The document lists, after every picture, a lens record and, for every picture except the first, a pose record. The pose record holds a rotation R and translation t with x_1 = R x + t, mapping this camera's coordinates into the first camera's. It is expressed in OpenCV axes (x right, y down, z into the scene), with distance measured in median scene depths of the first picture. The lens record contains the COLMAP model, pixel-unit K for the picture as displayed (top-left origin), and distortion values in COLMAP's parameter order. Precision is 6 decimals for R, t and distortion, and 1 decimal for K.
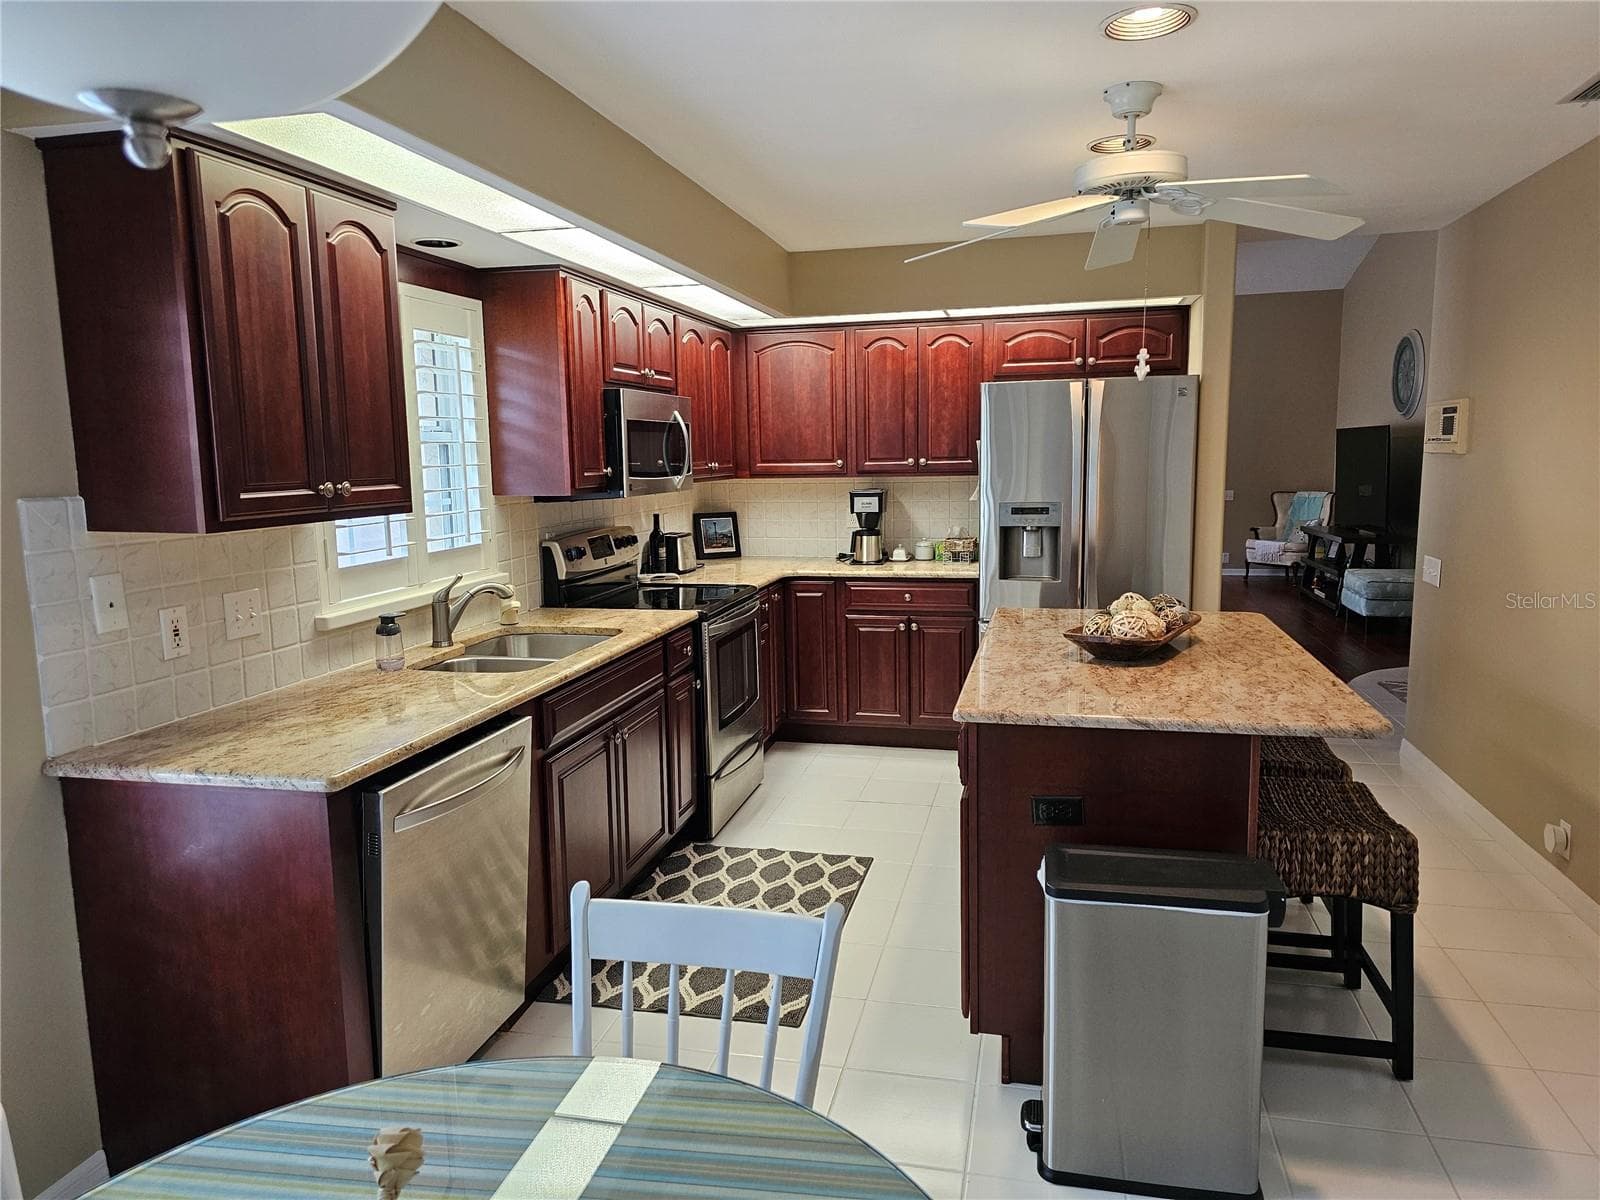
lens RADIAL K [[1071.5, 0, 802.3], [0, 1071.5, 589.8], [0, 0, 1]] dist [0.096282, -0.109768]
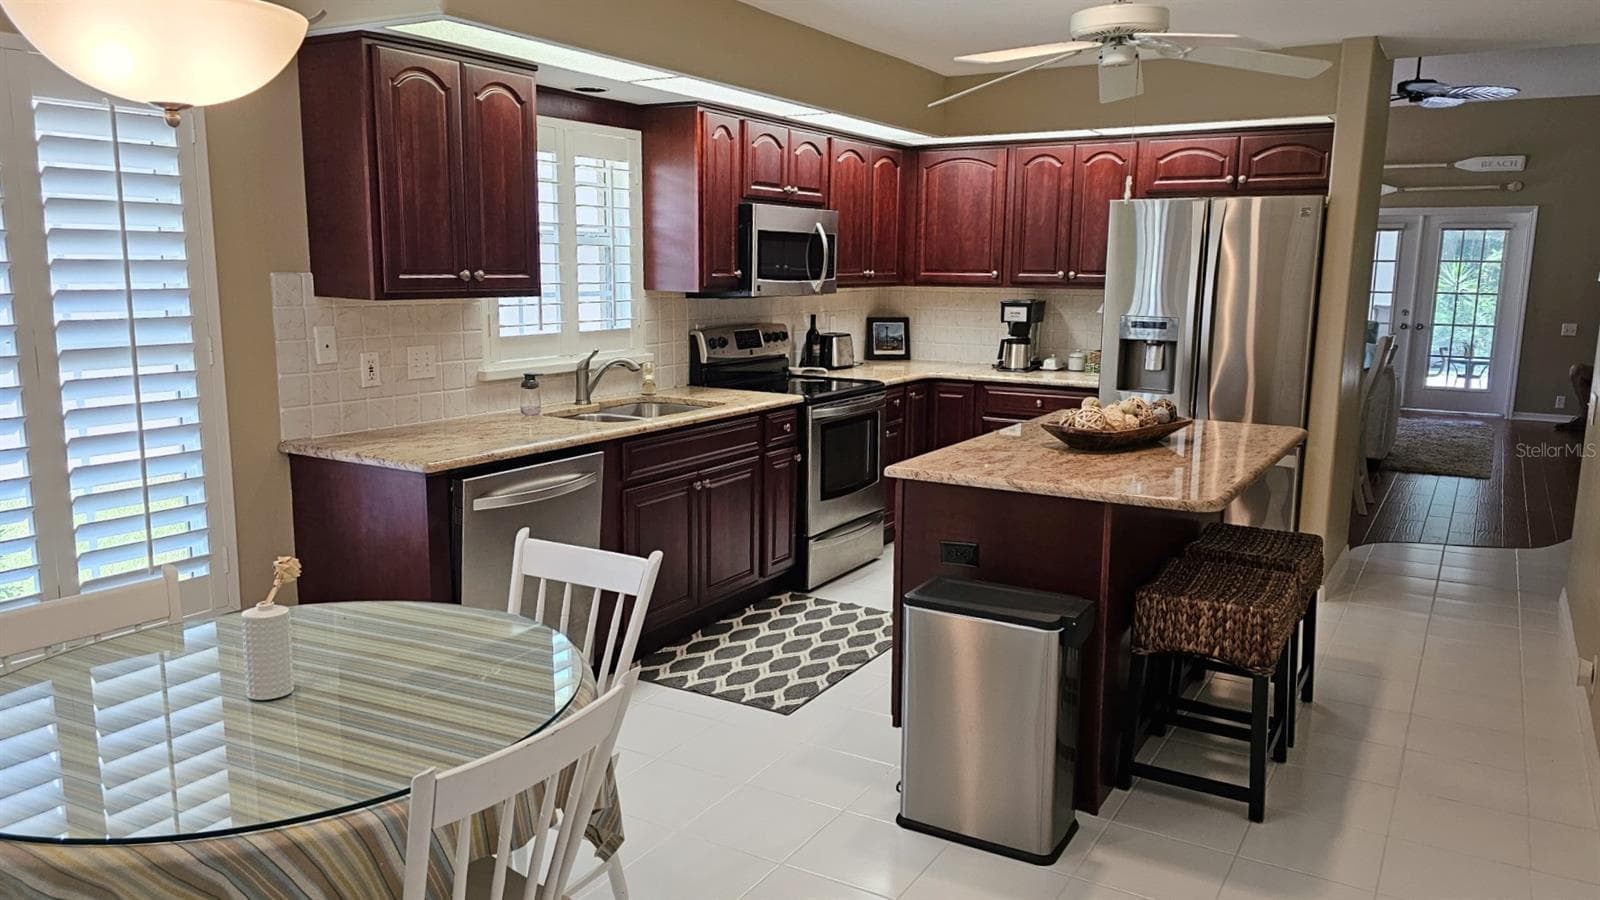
lens RADIAL K [[1135.4, 0, 800.0], [0, 1135.4, 450.0], [0, 0, 1]] dist [0.101851, -0.116848]
pose [[0.952047, 0.077926, -0.295863, 0.262538], [-0.067527, 0.996692, 0.045224, 0.022554], [0.298408, -0.023077, 0.954159, -0.181905]]
